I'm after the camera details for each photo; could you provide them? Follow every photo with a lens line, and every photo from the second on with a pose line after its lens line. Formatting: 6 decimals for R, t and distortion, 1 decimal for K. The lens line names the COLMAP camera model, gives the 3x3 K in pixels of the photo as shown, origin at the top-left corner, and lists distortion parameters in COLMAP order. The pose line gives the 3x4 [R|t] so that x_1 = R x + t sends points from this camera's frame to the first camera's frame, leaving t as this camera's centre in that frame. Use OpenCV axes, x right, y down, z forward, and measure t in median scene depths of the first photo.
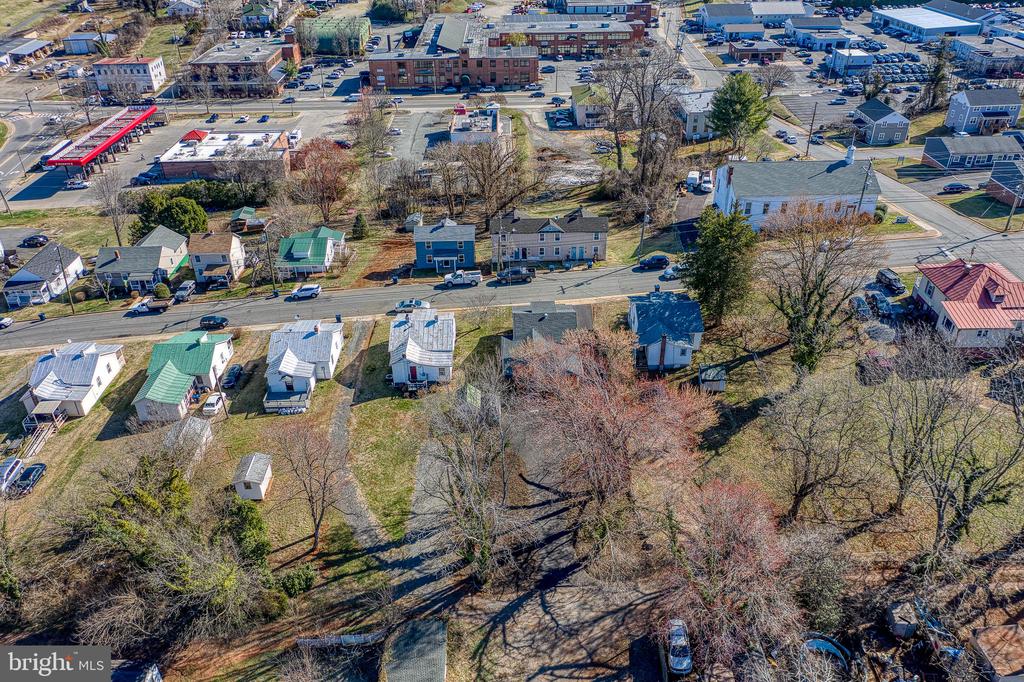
lens RADIAL K [[785.7, 0, 509.9], [0, 785.7, 337.6], [0, 0, 1]] dist [-0.015500, 0.025771]
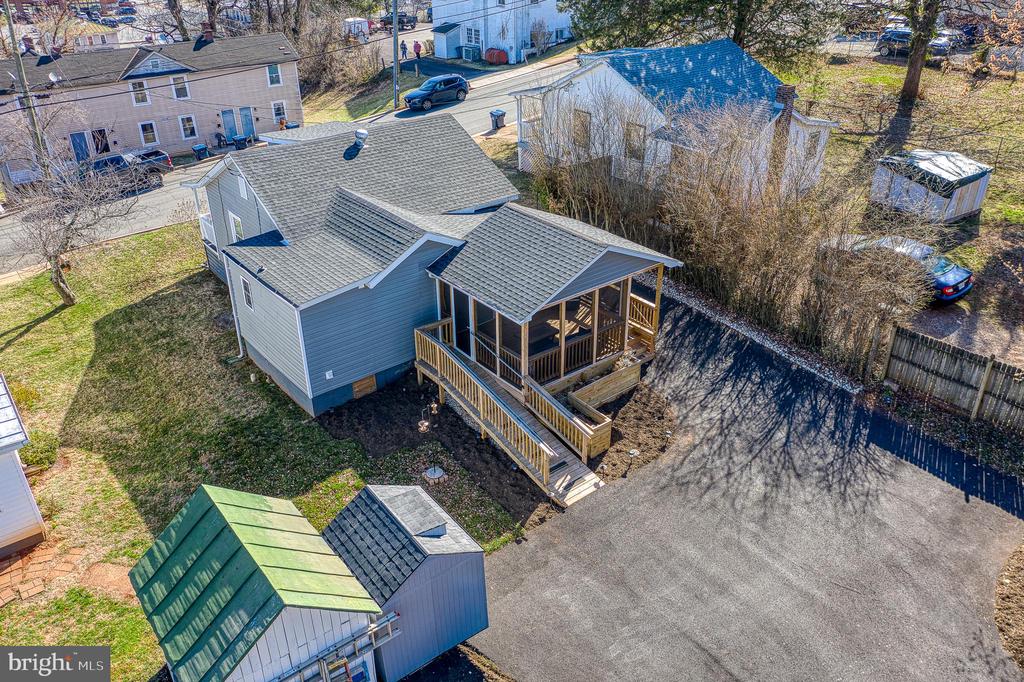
lens RADIAL K [[785.7, 0, 509.9], [0, 785.7, 337.6], [0, 0, 1]] dist [-0.015500, 0.025771]
pose [[0.790890, -0.285964, 0.541033, -0.055364], [0.322742, 0.946065, 0.028255, 0.032068], [-0.519933, 0.152268, 0.840526, 0.578009]]
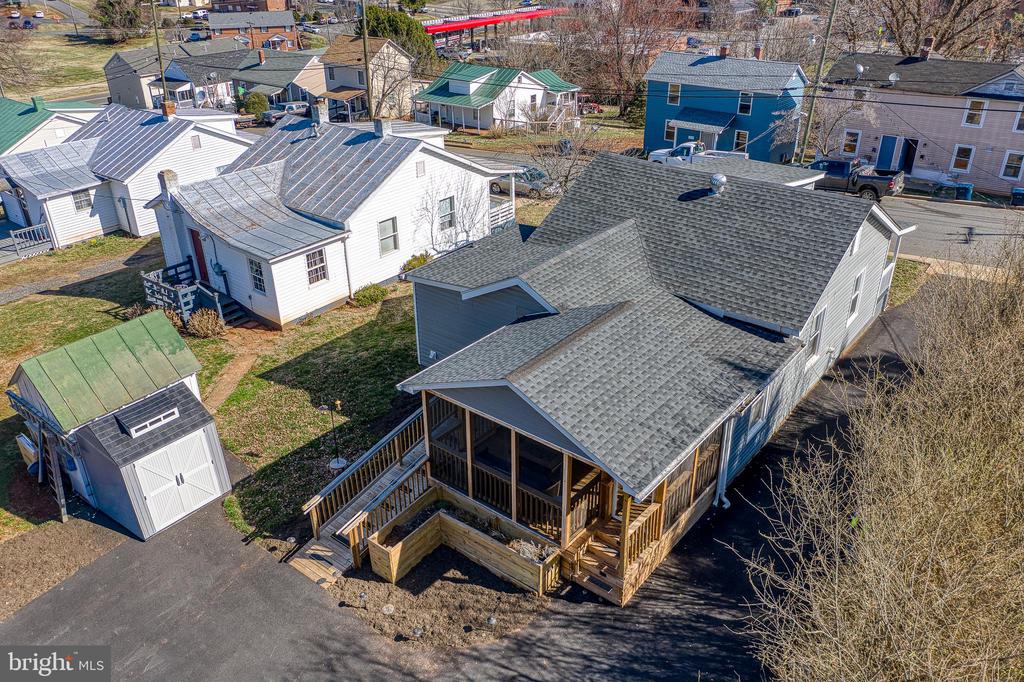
lens RADIAL K [[783.9, 0, 510.2], [0, 783.9, 337.4], [0, 0, 1]] dist [-0.014799, 0.016523]
pose [[0.770902, 0.303746, -0.559865, 0.100454], [-0.336889, 0.940404, 0.046326, 0.015500], [0.540571, 0.152900, 0.827288, 0.601133]]
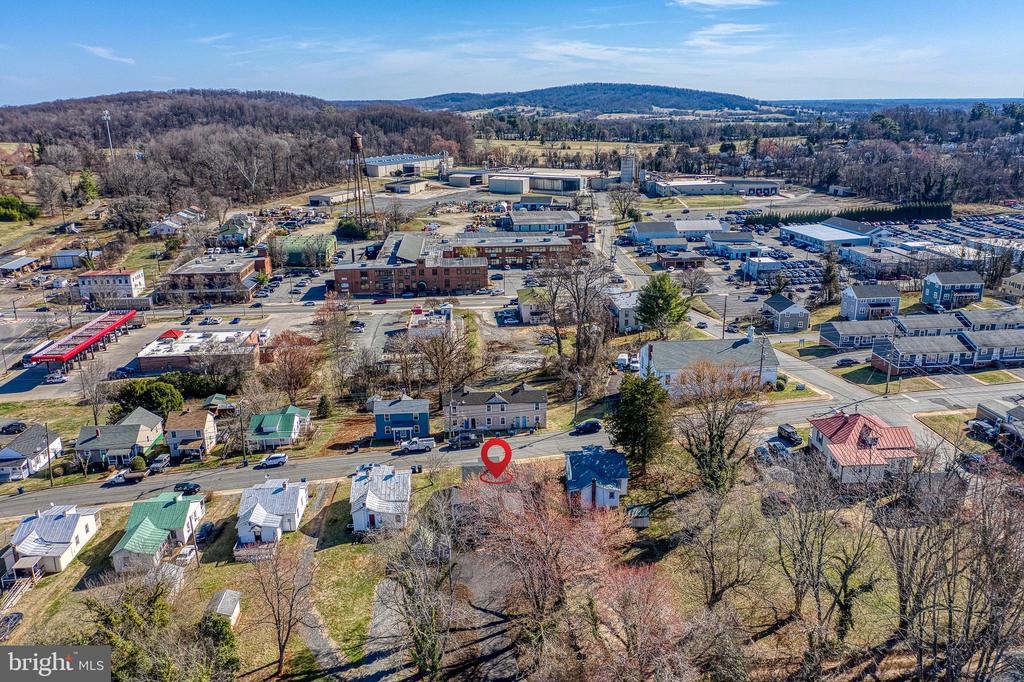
lens RADIAL K [[783.9, 0, 510.2], [0, 783.9, 337.4], [0, 0, 1]] dist [-0.014799, 0.016523]
pose [[0.998359, -0.013967, 0.055543, 0.010086], [0.027962, 0.965234, -0.259889, 0.064015], [-0.049982, 0.261016, 0.964040, -0.104701]]
